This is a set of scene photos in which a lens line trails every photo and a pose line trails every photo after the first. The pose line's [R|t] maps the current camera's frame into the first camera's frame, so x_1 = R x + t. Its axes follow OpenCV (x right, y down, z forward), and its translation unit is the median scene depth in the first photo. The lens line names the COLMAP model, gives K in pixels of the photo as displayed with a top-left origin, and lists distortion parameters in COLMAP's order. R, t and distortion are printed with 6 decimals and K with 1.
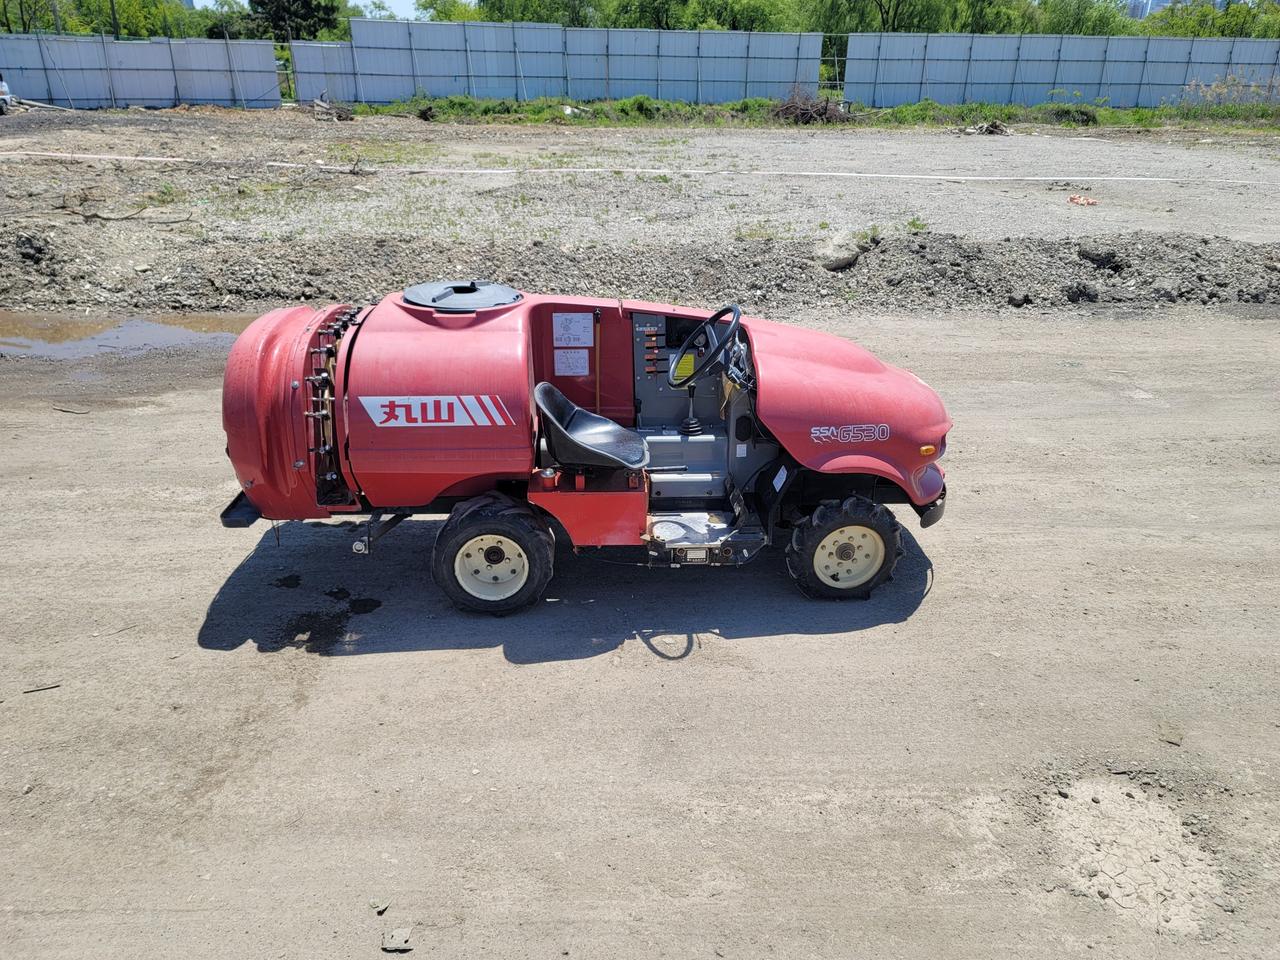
lens RADIAL K [[919.4, 0, 638.5], [0, 919.4, 481.9], [0, 0, 1]] dist [0.065974, -0.061323]
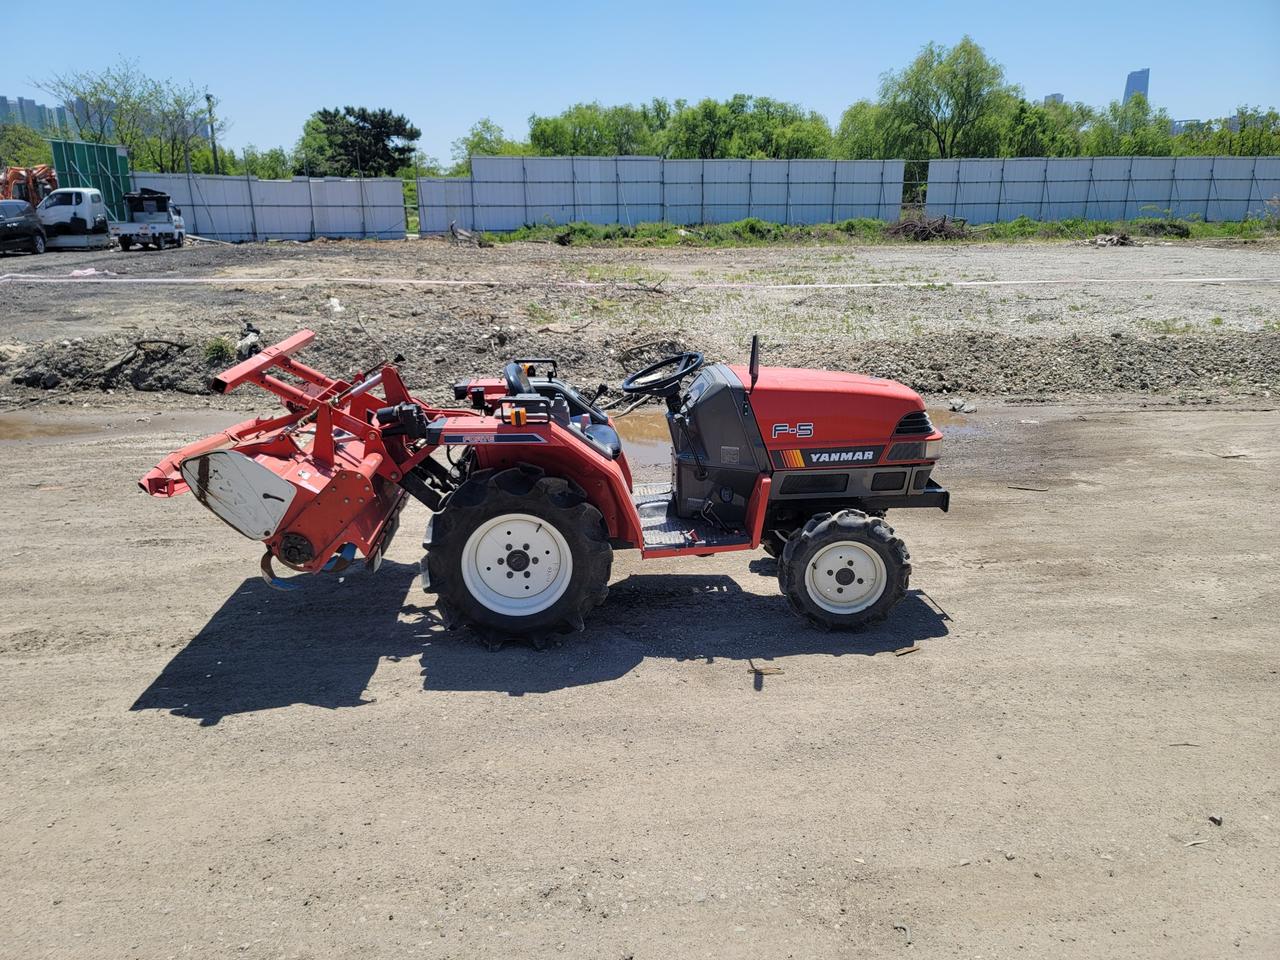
lens RADIAL K [[919.4, 0, 628.0], [0, 919.4, 471.8], [0, 0, 1]] dist [0.065974, -0.061323]
pose [[0.999684, -0.013572, -0.021142, -0.117653], [0.010722, 0.991518, -0.129526, 0.005655], [0.022721, 0.129258, 0.991351, -0.013035]]
